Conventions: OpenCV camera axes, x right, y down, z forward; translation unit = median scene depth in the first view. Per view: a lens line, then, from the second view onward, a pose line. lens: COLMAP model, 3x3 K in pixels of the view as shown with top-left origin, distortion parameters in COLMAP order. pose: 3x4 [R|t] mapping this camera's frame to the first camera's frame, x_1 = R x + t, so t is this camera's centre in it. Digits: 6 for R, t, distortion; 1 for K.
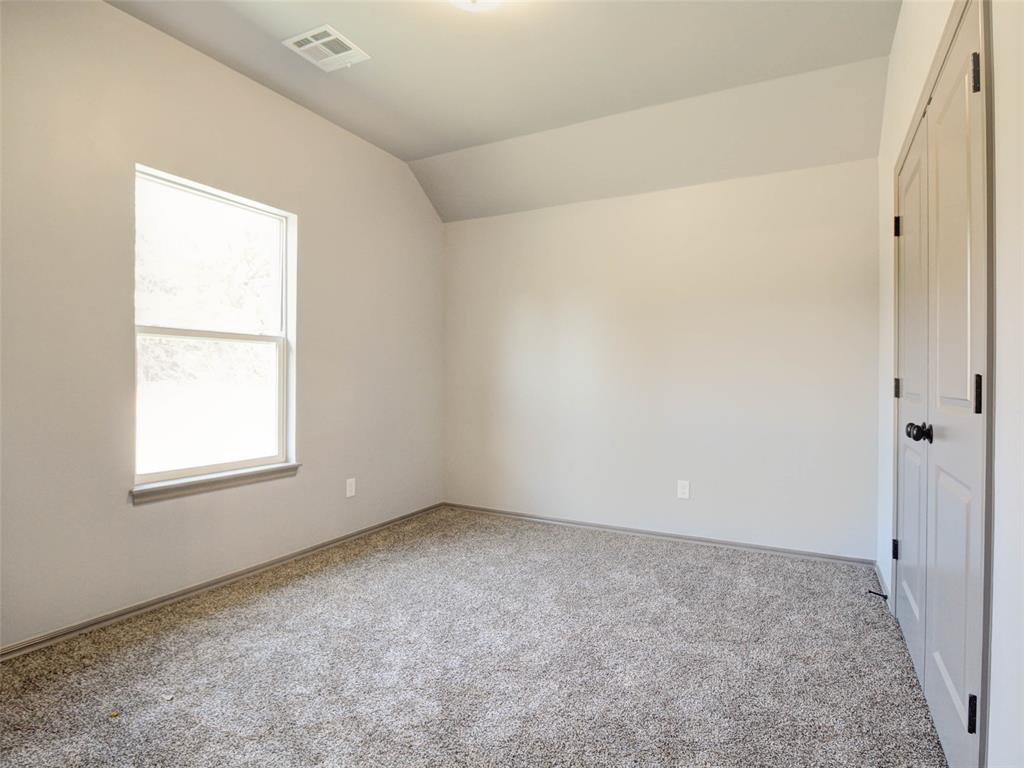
lens RADIAL K [[539.0, 0, 509.8], [0, 539.0, 383.0], [0, 0, 1]] dist [0.000994, 0.000169]
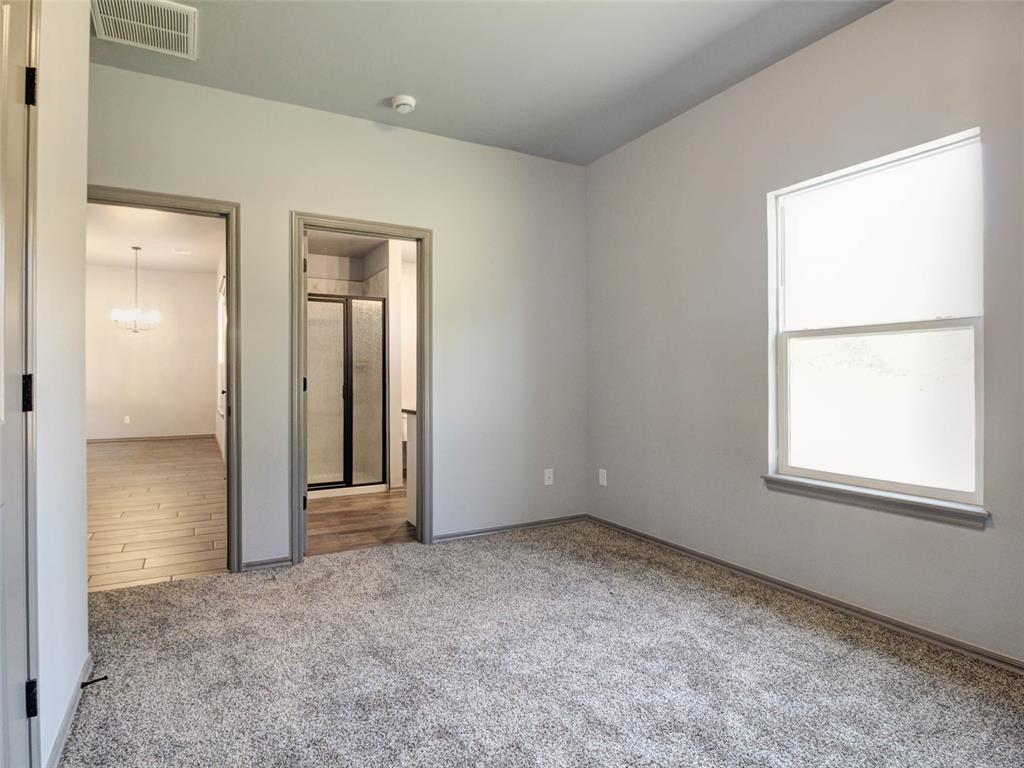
lens RADIAL K [[589.1, 0, 507.8], [0, 589.1, 380.5], [0, 0, 1]] dist [-0.001866, -0.001068]
pose [[-0.555371, -0.004421, -0.831591, 0.649999], [-0.003658, 0.999989, -0.002874, -0.001159], [0.831595, 0.001446, -0.555381, 1.203070]]
